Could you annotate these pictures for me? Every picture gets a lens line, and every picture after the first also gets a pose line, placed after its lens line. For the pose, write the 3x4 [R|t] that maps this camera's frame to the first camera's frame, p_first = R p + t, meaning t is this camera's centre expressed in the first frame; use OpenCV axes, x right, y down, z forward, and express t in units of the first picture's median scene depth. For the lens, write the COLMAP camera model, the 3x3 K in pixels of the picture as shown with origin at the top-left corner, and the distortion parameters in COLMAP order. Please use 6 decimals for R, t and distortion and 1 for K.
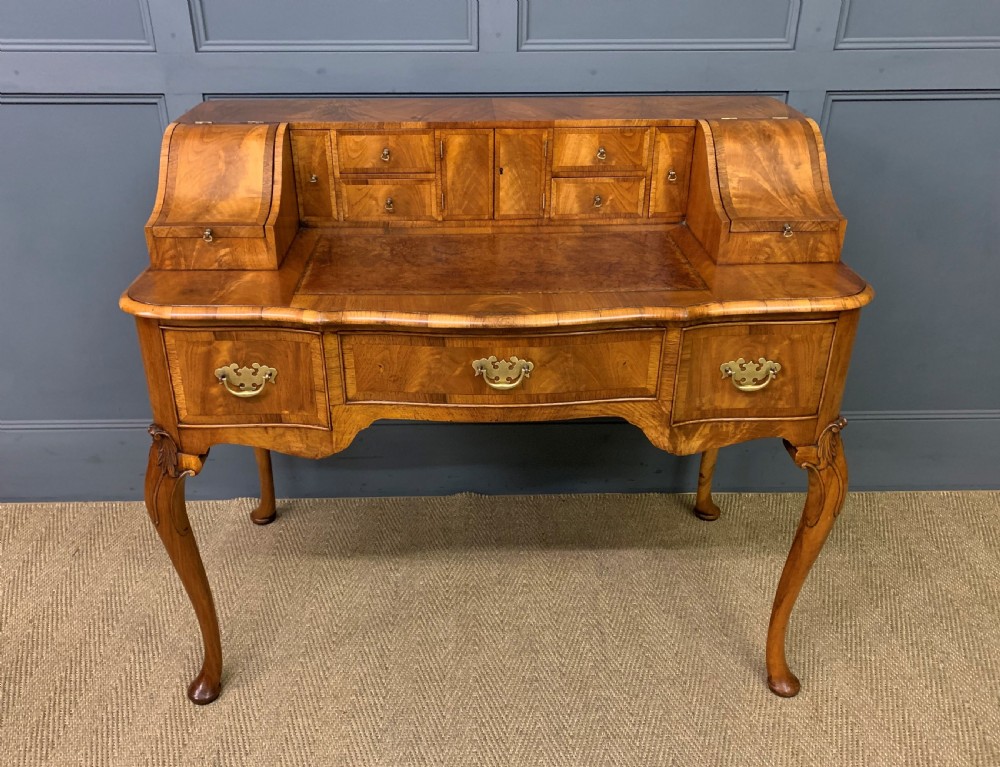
lens RADIAL K [[868.5, 0, 482.4], [0, 868.5, 390.7], [0, 0, 1]] dist [0.051581, -0.043436]
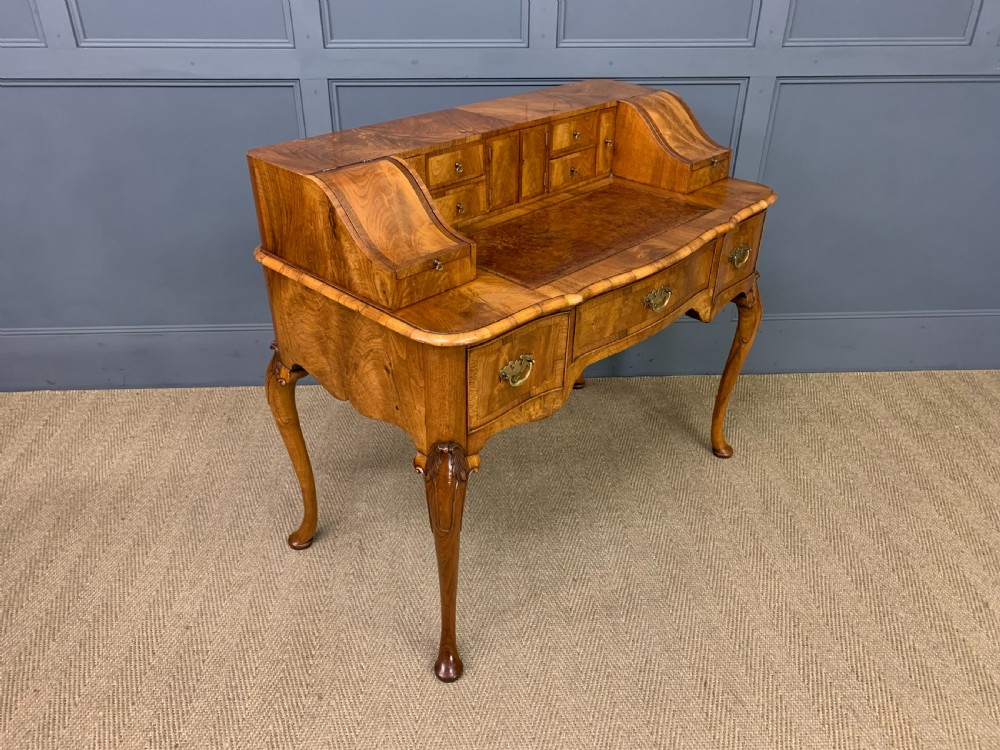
lens RADIAL K [[762.6, 0, 492.5], [0, 762.6, 369.7], [0, 0, 1]] dist [0.040804, -0.024844]
pose [[0.999482, -0.011174, 0.030187, -0.116382], [0.009822, 0.998958, 0.044564, 0.074546], [-0.030653, -0.044244, 0.998550, -0.263032]]
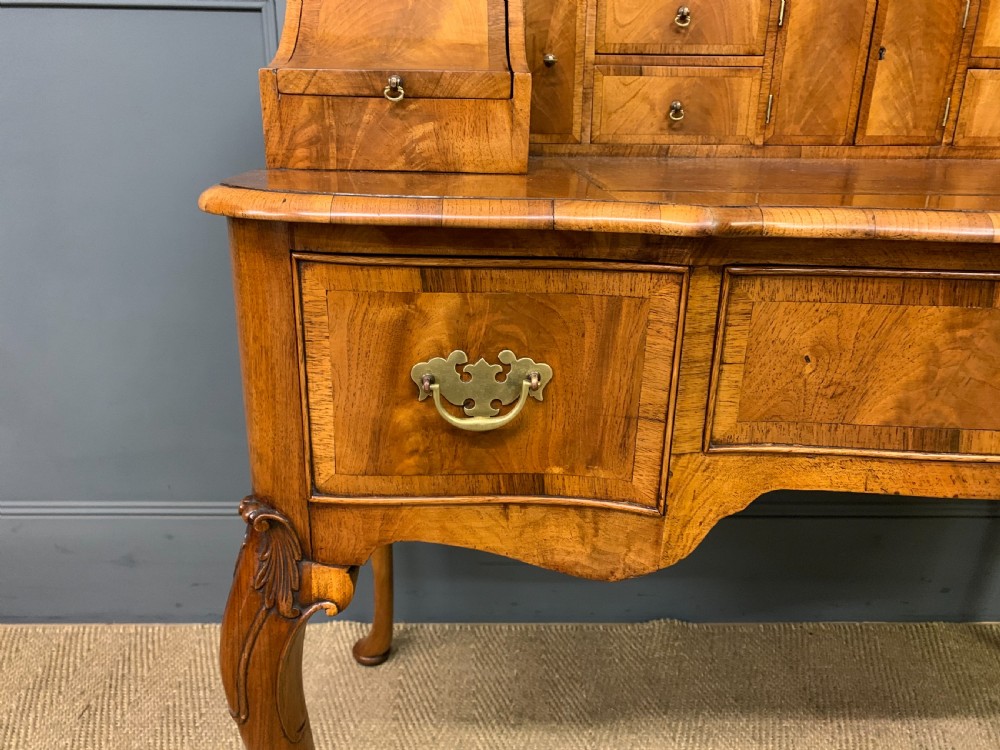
lens RADIAL K [[773.0, 0, 488.6], [0, 773.0, 385.3], [0, 0, 1]] dist [0.031773, -0.033381]
pose [[0.999910, 0.013267, 0.001945, -0.229238], [-0.012872, 0.990354, -0.137959, 0.031944], [-0.003757, 0.137922, 0.990436, 0.533812]]
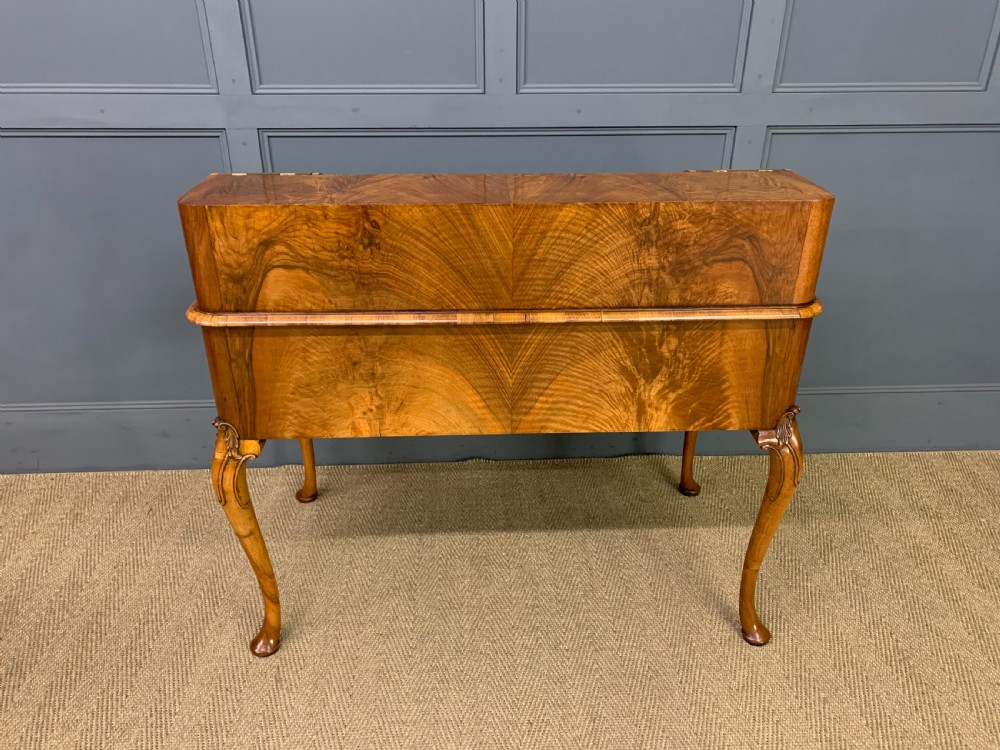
lens RADIAL K [[762.6, 0, 500.4], [0, 762.6, 380.1], [0, 0, 1]] dist [0.040804, -0.024844]
pose [[0.999609, -0.009443, 0.026314, -0.016281], [0.009595, 0.999938, -0.005625, 0.021204], [-0.026259, 0.005875, 0.999638, -0.079067]]
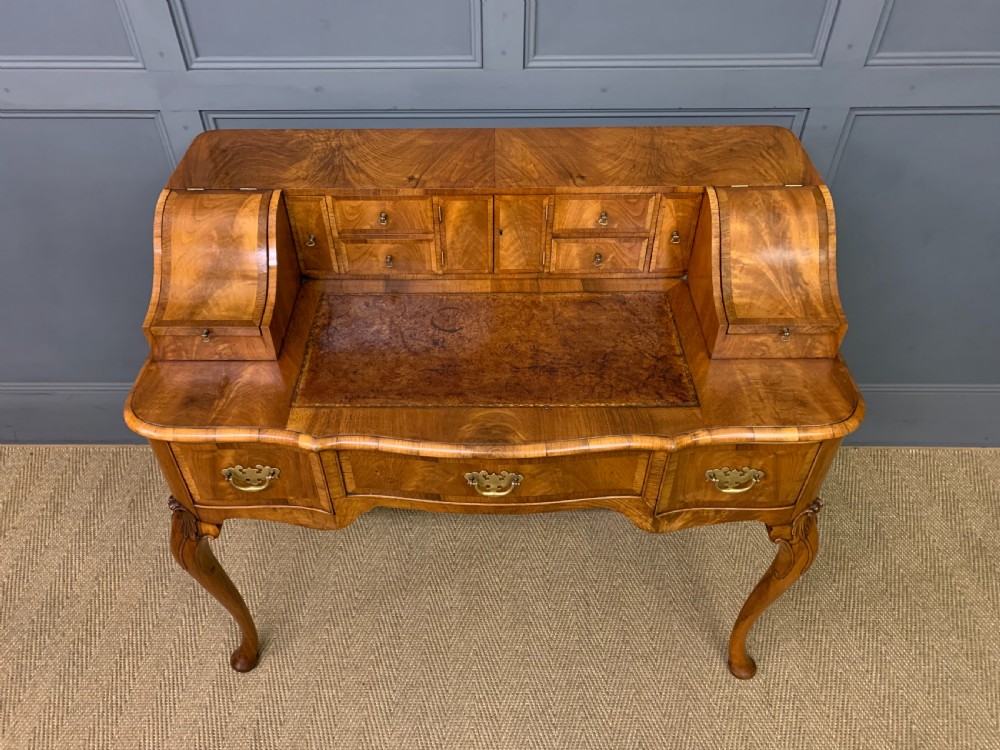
lens RADIAL K [[762.6, 0, 486.2], [0, 762.6, 372.8], [0, 0, 1]] dist [0.040804, -0.024844]
pose [[0.999418, 0.016885, -0.029635, 0.033188], [-0.008352, 0.963564, 0.267346, -0.329464], [0.033069, -0.266943, 0.963145, 0.126697]]
